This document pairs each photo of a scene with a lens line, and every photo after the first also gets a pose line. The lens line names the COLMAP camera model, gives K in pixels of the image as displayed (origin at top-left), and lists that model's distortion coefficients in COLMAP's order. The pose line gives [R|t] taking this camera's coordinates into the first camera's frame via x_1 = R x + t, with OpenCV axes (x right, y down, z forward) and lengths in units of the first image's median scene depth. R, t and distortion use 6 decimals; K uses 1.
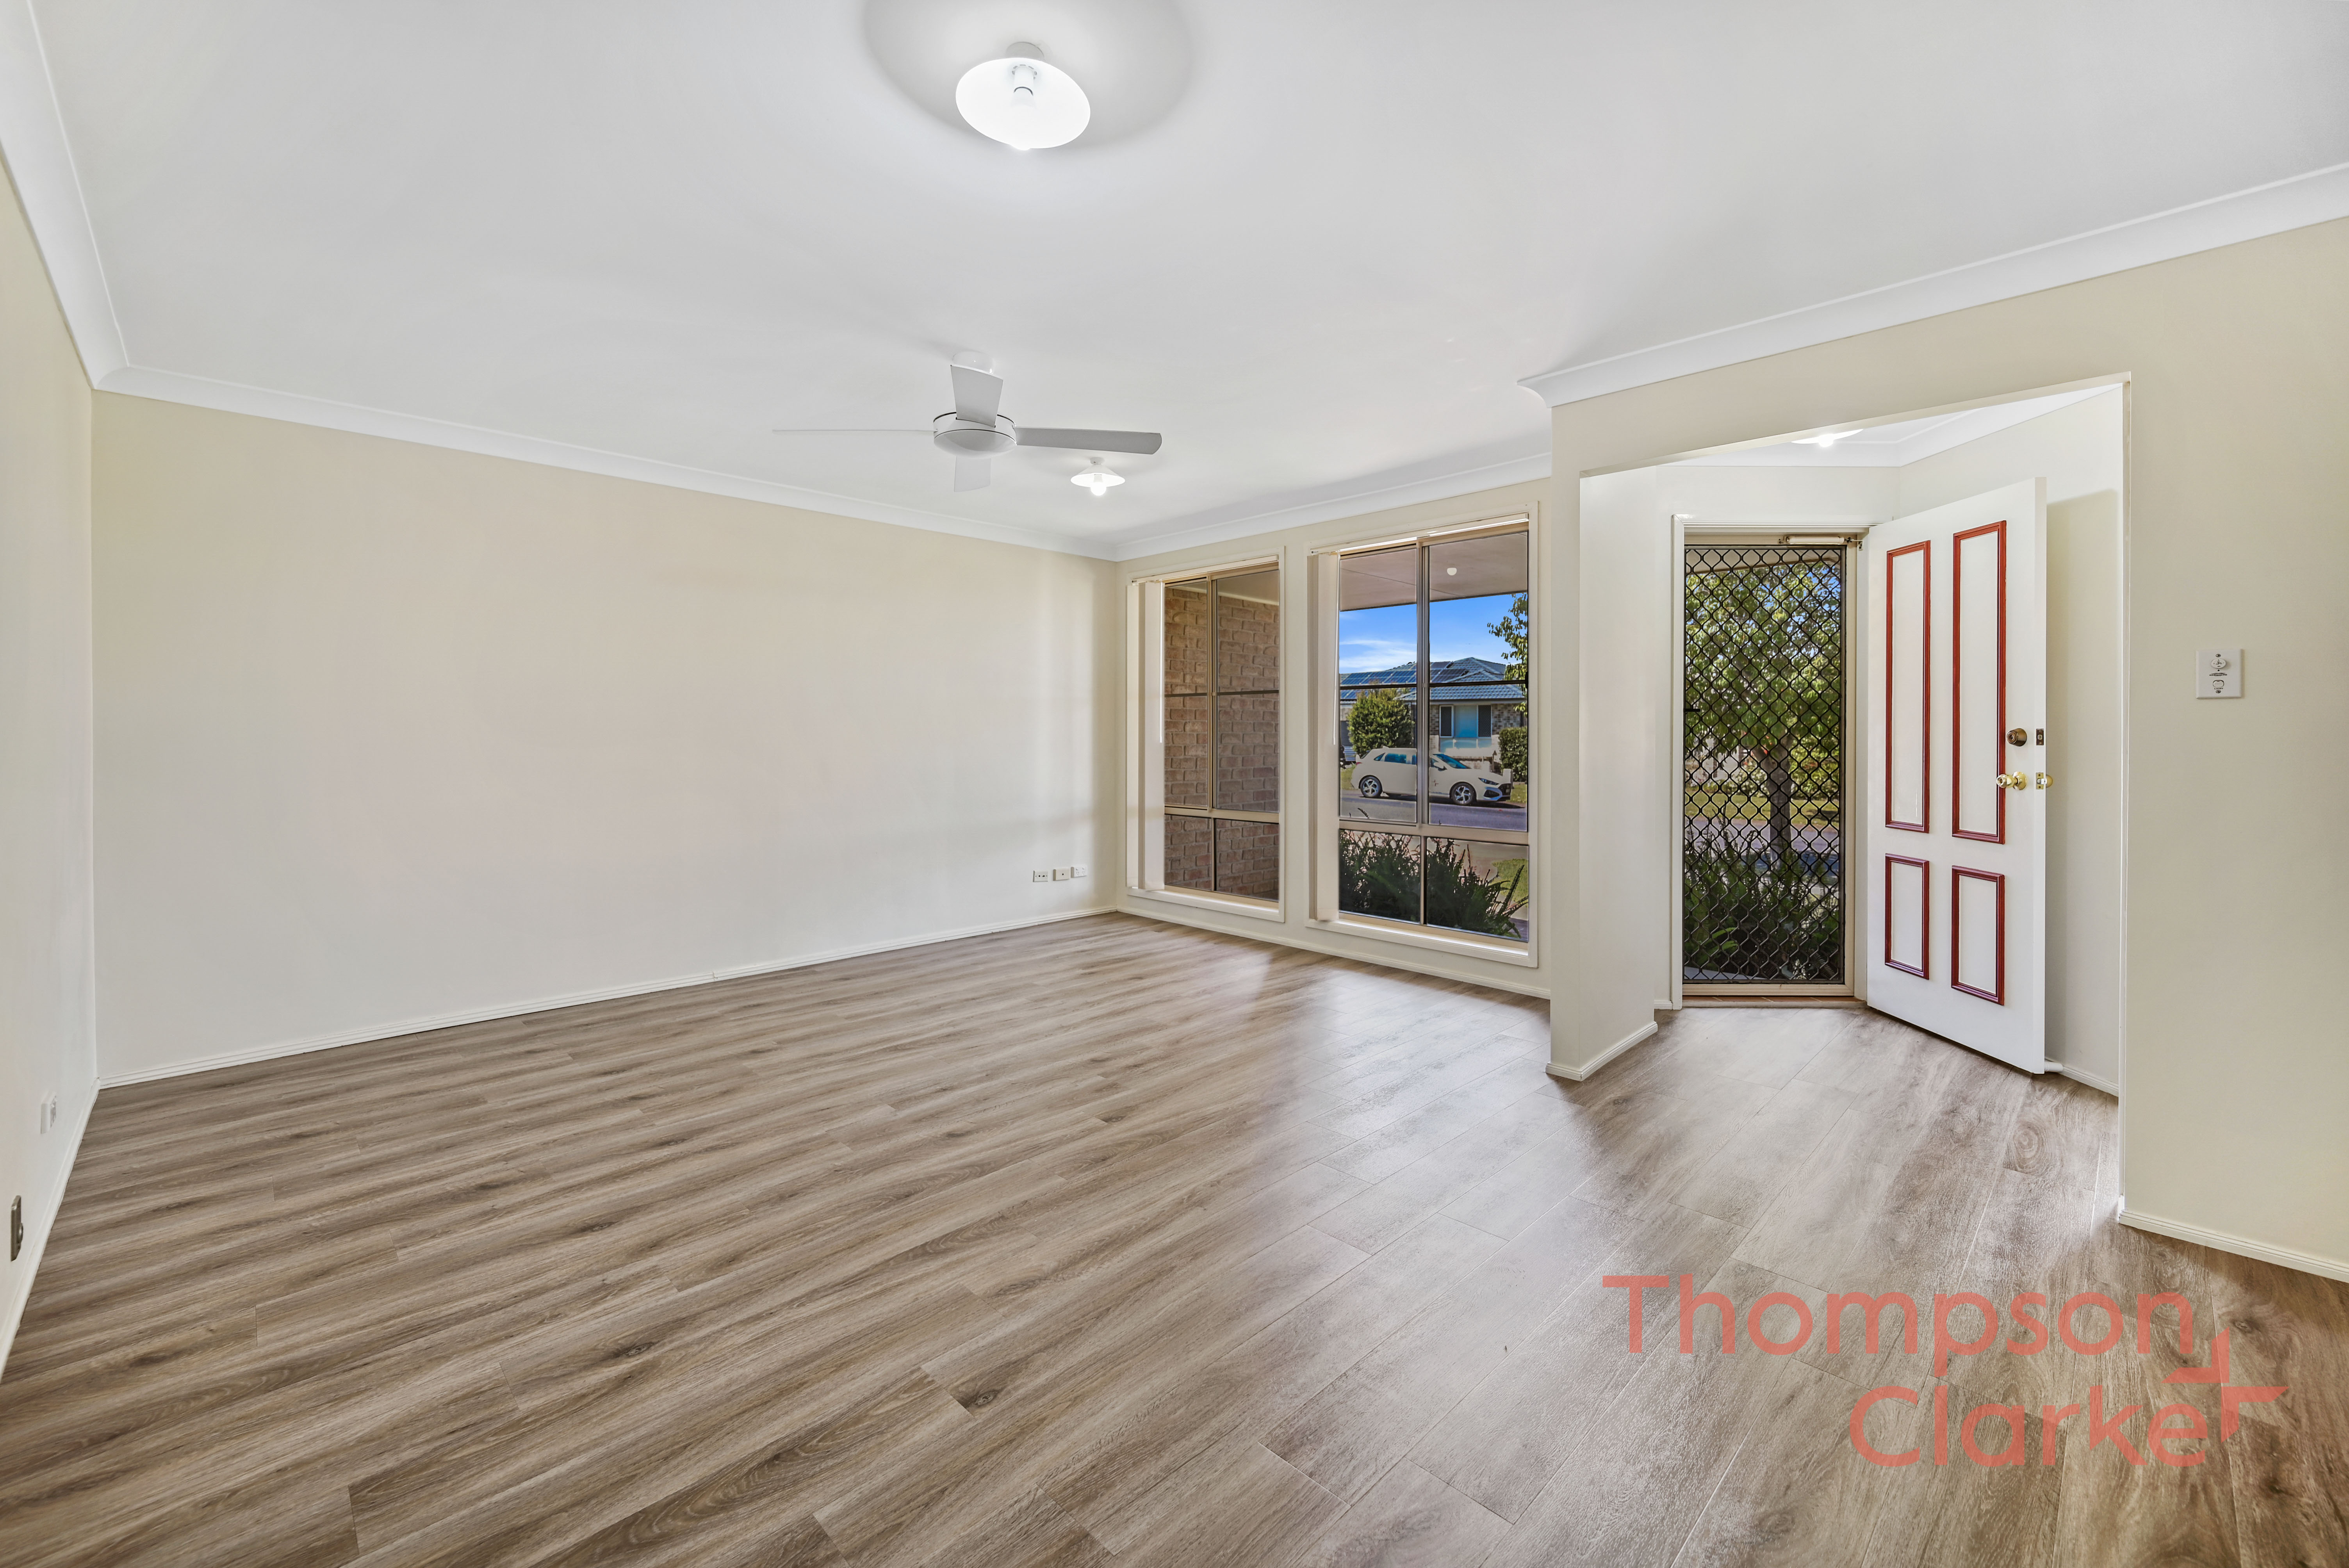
lens RADIAL K [[968.3, 0, 1177.9], [0, 968.3, 740.5], [0, 0, 1]] dist [0.001372, 0.000510]
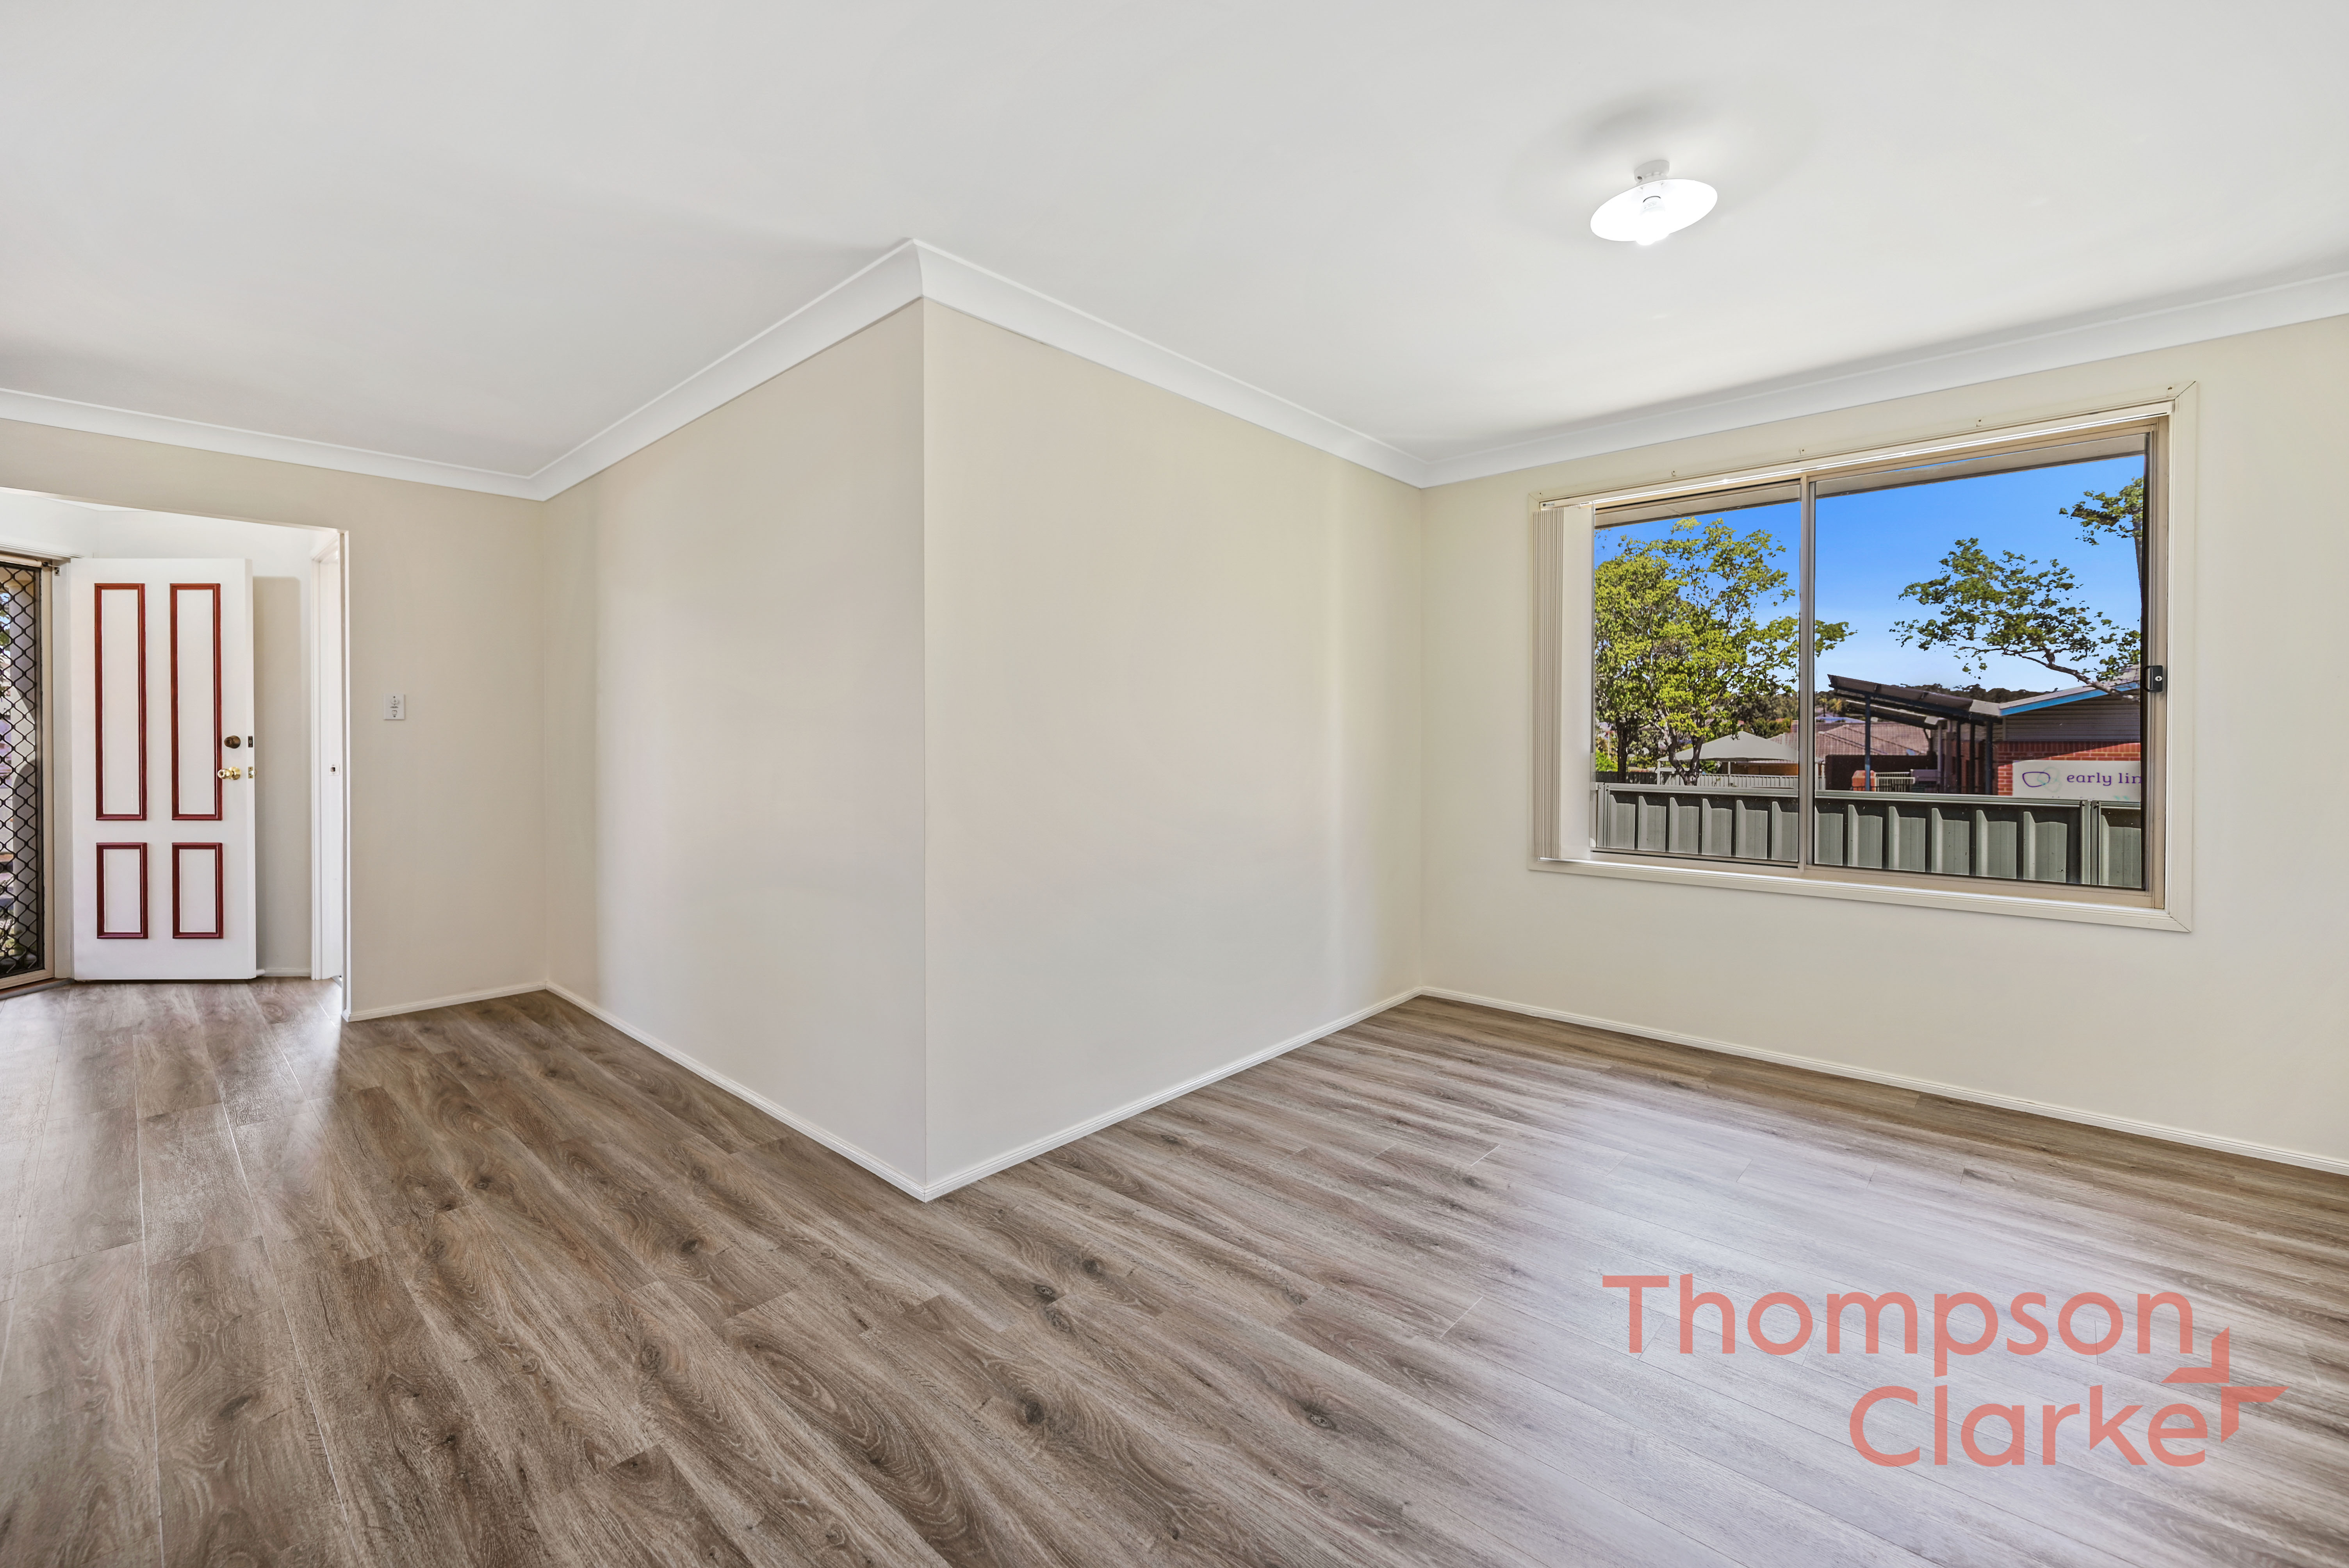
lens RADIAL K [[968.3, 0, 1177.9], [0, 968.3, 740.5], [0, 0, 1]] dist [0.001372, 0.000510]
pose [[-0.055955, -0.005871, 0.998416, -0.573200], [0.010242, 0.999927, 0.006454, -0.000516], [-0.998381, 0.010587, -0.055891, -0.263738]]
